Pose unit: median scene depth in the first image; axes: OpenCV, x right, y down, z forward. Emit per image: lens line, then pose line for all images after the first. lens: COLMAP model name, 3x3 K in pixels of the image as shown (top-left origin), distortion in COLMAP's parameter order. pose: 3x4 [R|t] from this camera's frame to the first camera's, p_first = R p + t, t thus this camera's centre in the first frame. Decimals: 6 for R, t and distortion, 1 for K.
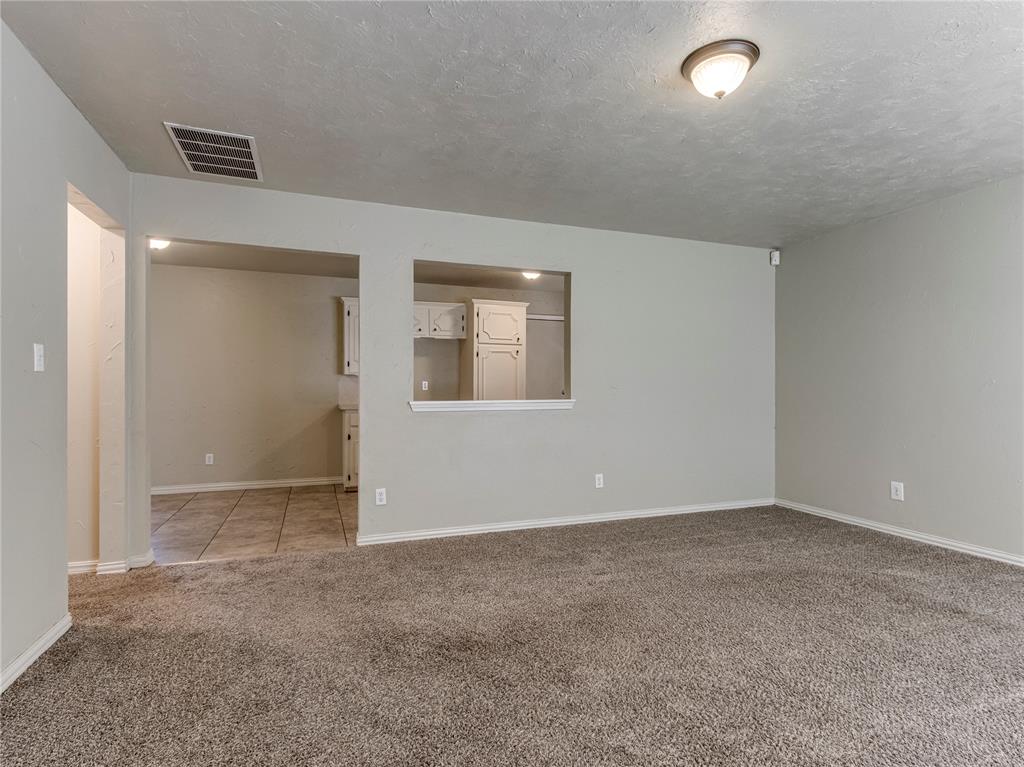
lens RADIAL K [[545.6, 0, 496.5], [0, 545.6, 385.5], [0, 0, 1]] dist [-0.000117, -0.000105]
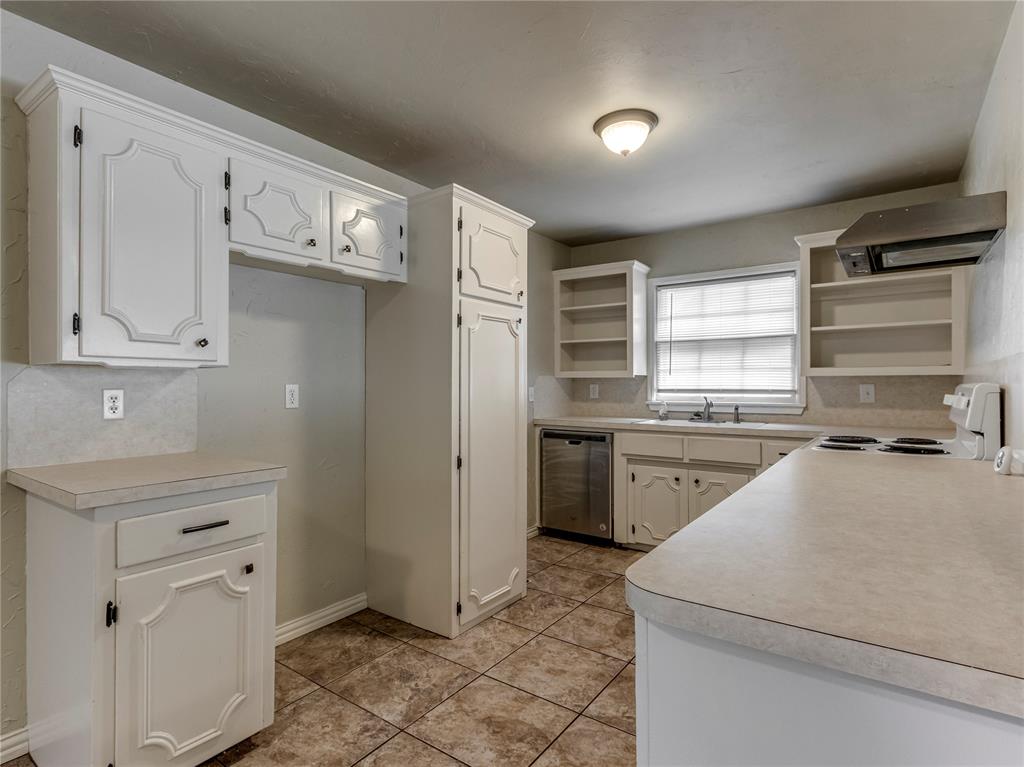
lens RADIAL K [[545.6, 0, 496.5], [0, 545.6, 385.5], [0, 0, 1]] dist [-0.000117, -0.000105]
pose [[0.819045, -0.005571, 0.573702, -0.245138], [-0.000939, 0.999939, 0.011050, -0.011893], [-0.573728, -0.009589, 0.818990, 0.630125]]
